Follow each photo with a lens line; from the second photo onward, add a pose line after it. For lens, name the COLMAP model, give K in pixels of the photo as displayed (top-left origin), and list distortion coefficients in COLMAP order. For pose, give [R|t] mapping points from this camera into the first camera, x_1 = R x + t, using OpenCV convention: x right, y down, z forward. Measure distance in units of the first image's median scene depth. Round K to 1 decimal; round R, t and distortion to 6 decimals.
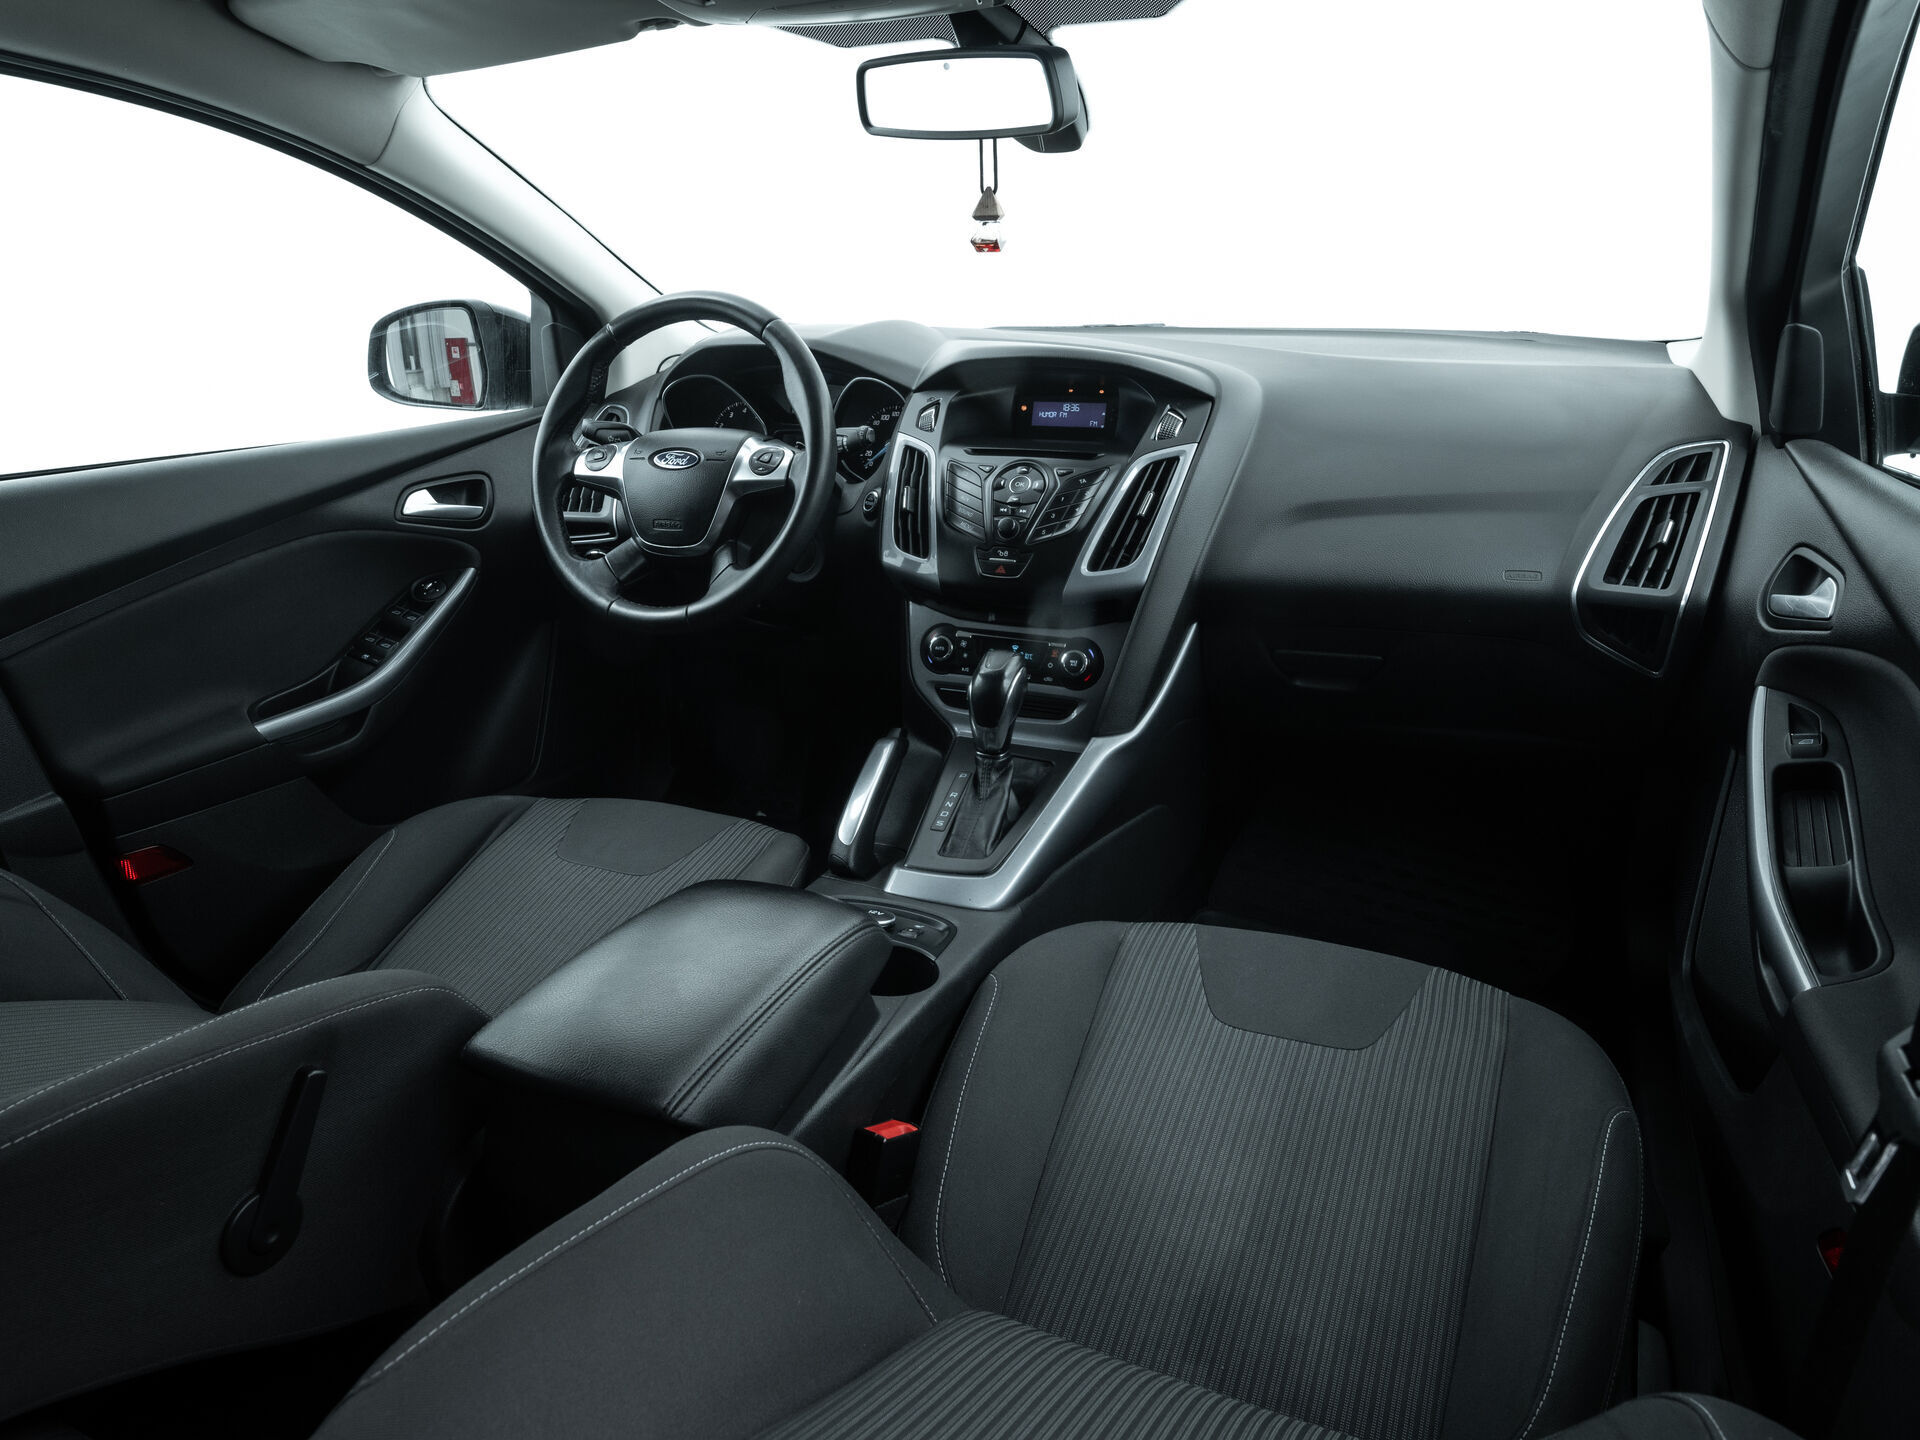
lens RADIAL K [[1258.8, 0, 960.0], [0, 1258.8, 720.0], [0, 0, 1]] dist [-0.031622, 0.020328]
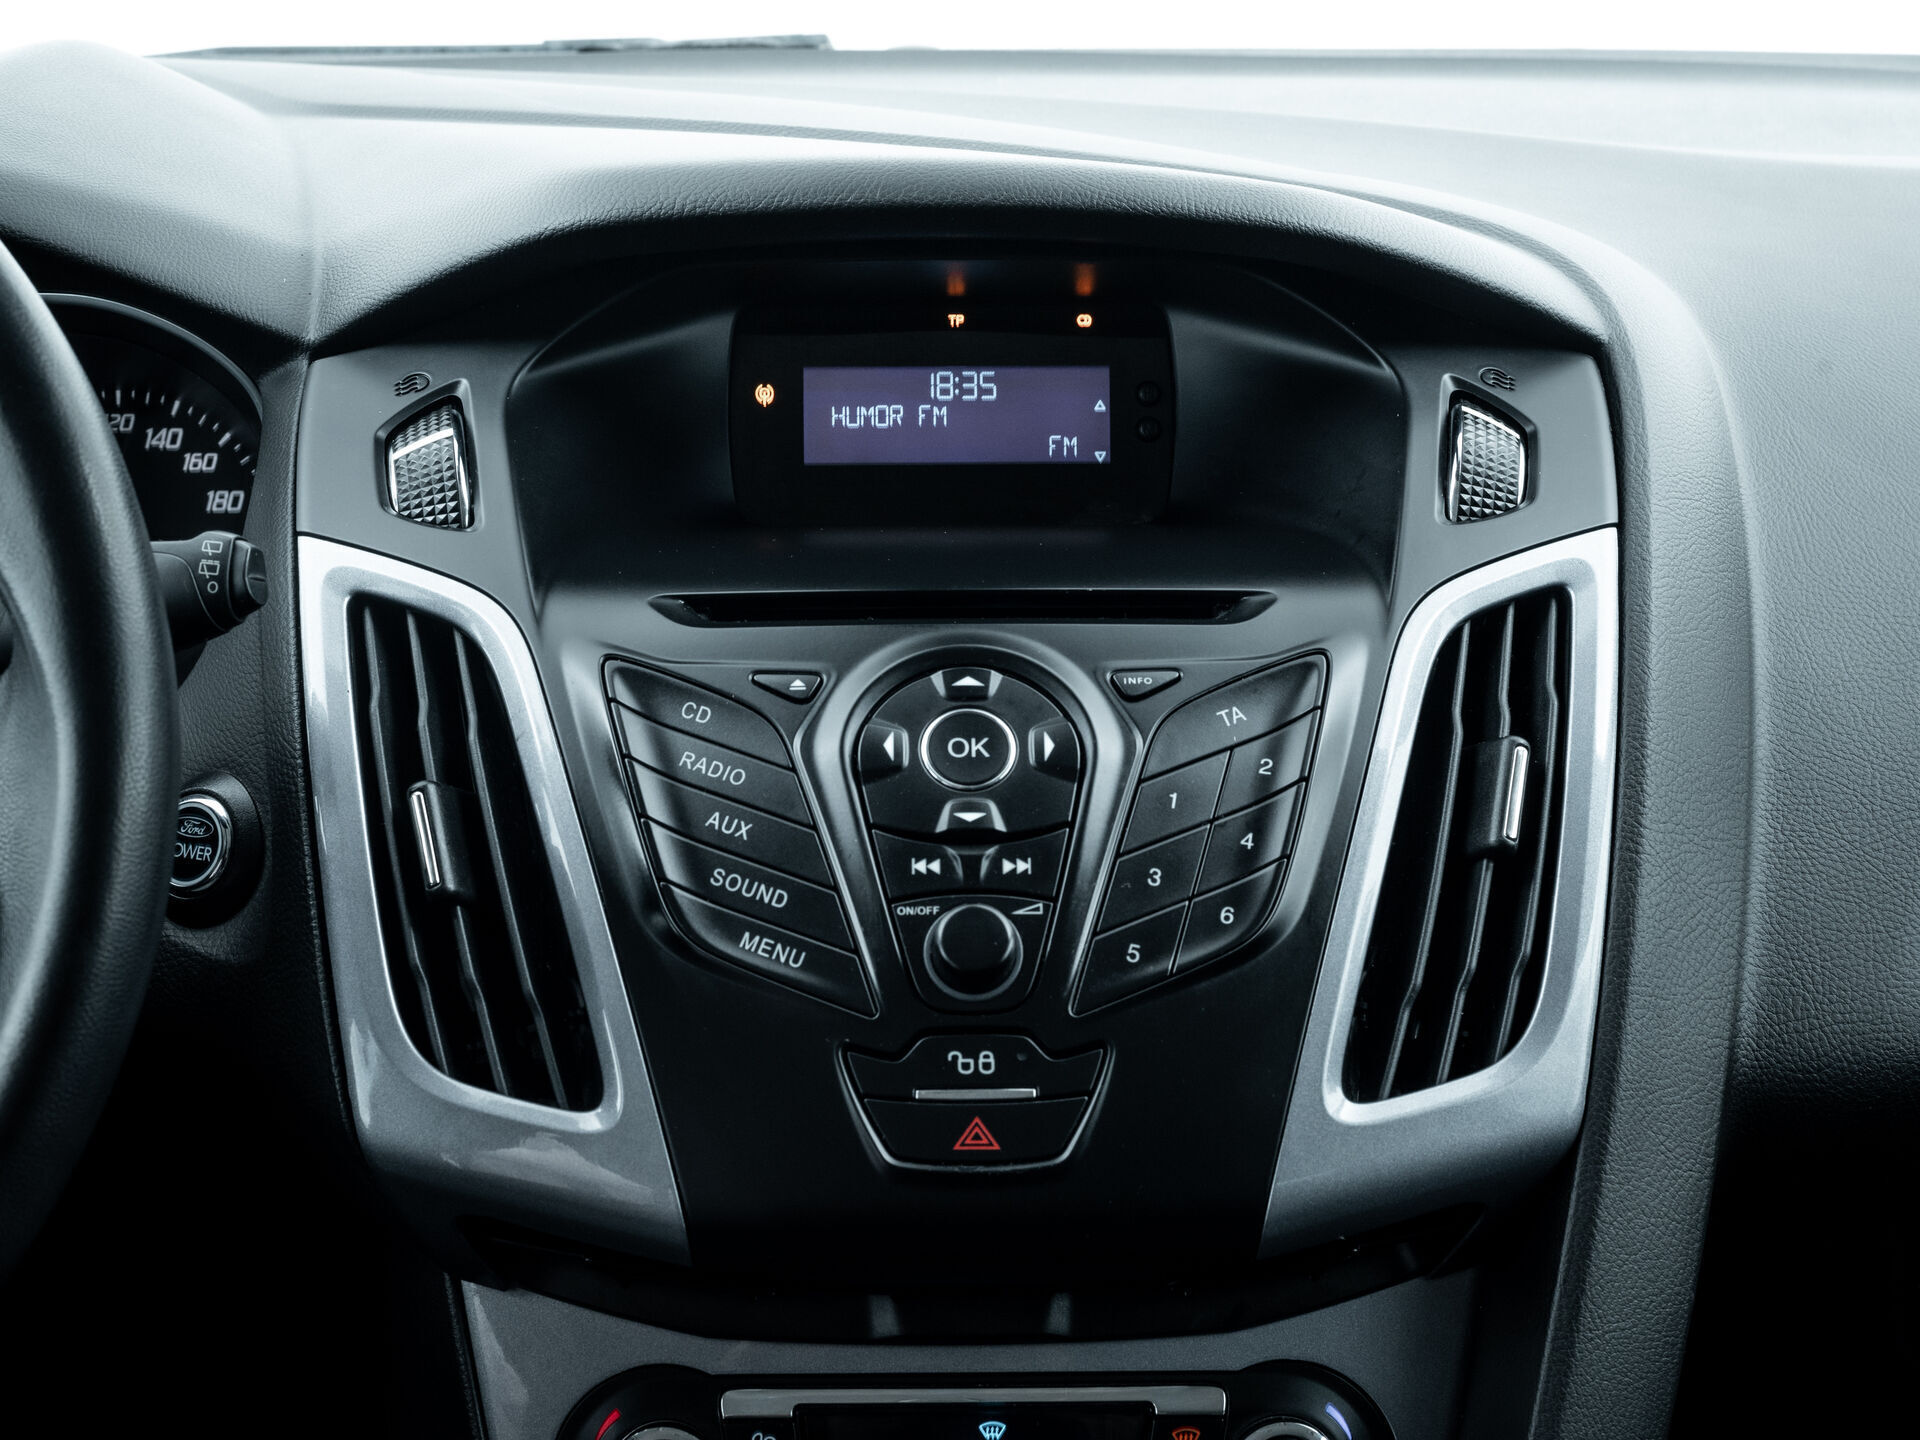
lens RADIAL K [[3435.1, 0, 960.0], [0, 3435.1, 720.0], [0, 0, 1]] dist [-0.005720, -0.072399]
pose [[0.907221, -0.093870, 0.410048, -0.207947], [0.128938, 0.989917, -0.058655, -0.150506], [-0.400407, 0.106083, 0.910176, 0.406401]]
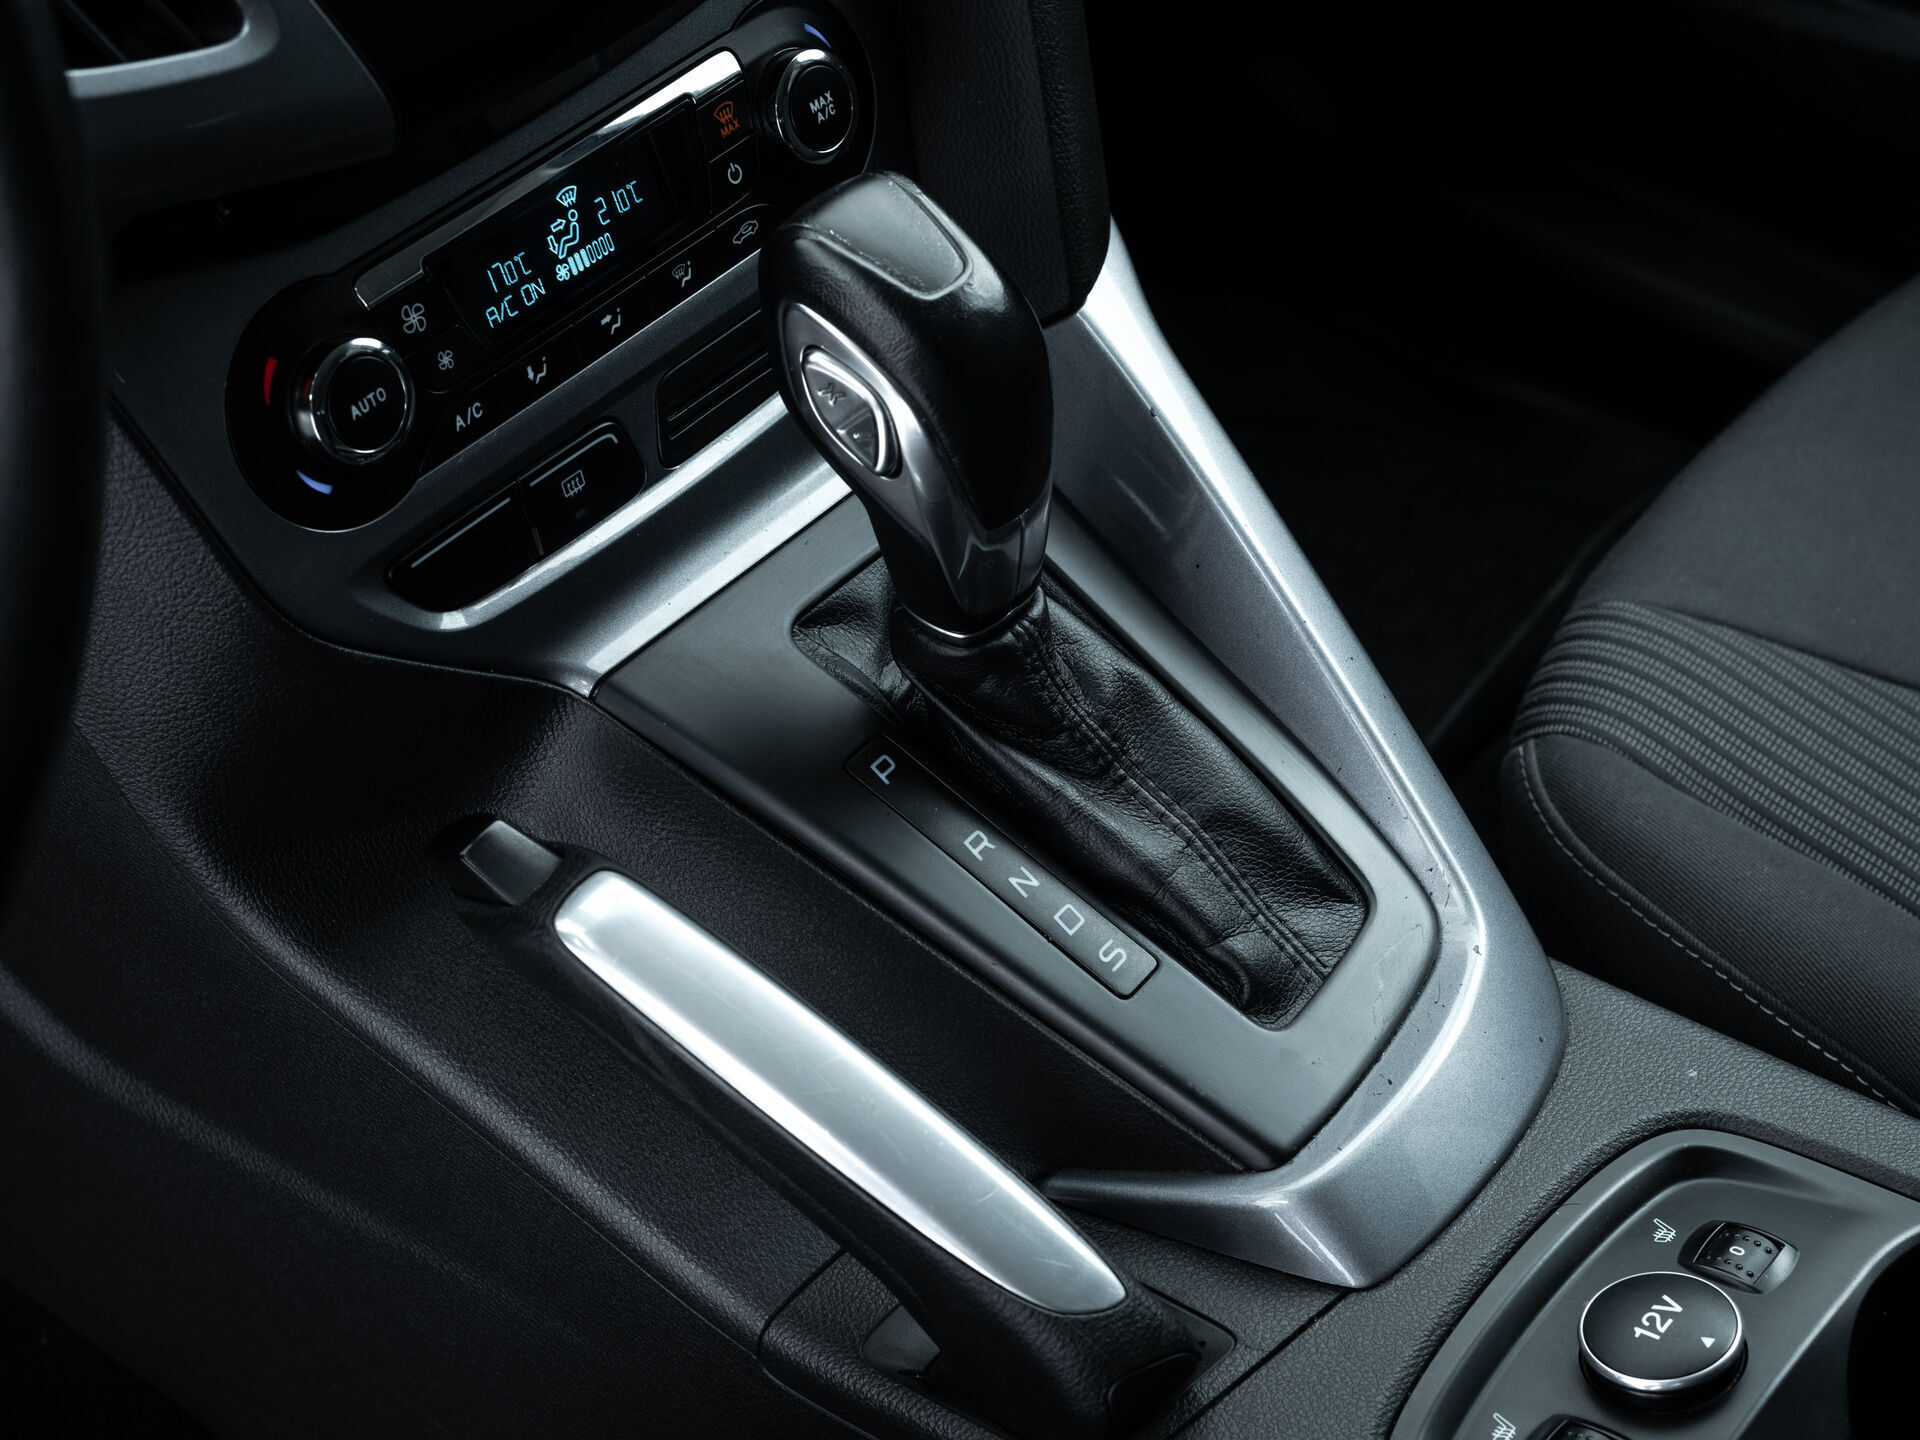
lens RADIAL K [[3435.1, 0, 960.0], [0, 3435.1, 720.0], [0, 0, 1]] dist [-0.005720, -0.072399]
pose [[0.259480, -0.626785, 0.734718, -0.427898], [0.350516, 0.770021, 0.533110, -0.278468], [-0.899894, 0.119199, 0.419503, 0.694227]]
